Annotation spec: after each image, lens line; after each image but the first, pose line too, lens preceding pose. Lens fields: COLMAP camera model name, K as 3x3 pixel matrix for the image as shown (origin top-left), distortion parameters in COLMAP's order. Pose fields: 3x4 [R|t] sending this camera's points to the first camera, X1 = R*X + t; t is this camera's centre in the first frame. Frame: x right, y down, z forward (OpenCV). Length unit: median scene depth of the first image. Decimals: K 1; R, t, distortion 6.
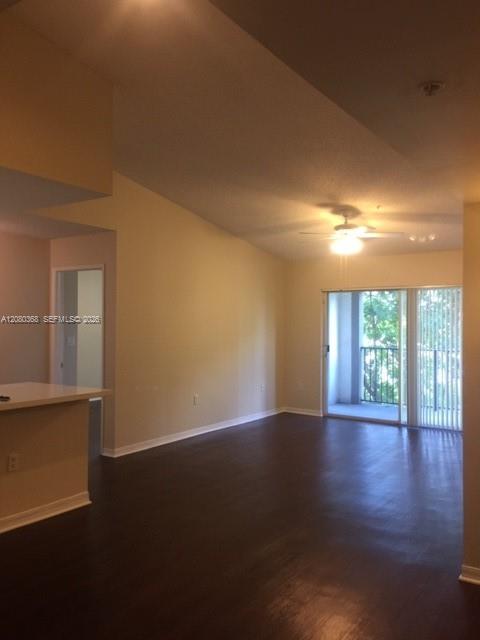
lens RADIAL K [[546.6, 0, 244.1], [0, 546.6, 320.6], [0, 0, 1]] dist [0.077471, -0.109525]
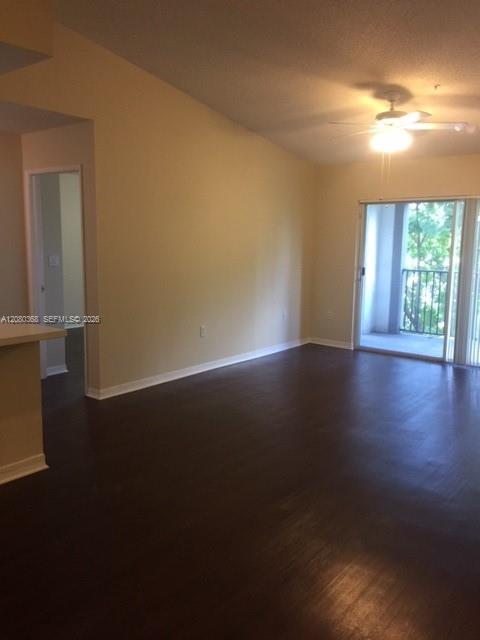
lens RADIAL K [[546.6, 0, 244.1], [0, 546.6, 320.6], [0, 0, 1]] dist [0.077471, -0.109525]
pose [[0.997446, 0.018809, -0.068911, 0.031184], [-0.008224, 0.988533, 0.150784, -0.001079], [0.070957, -0.149832, 0.986162, 0.145581]]
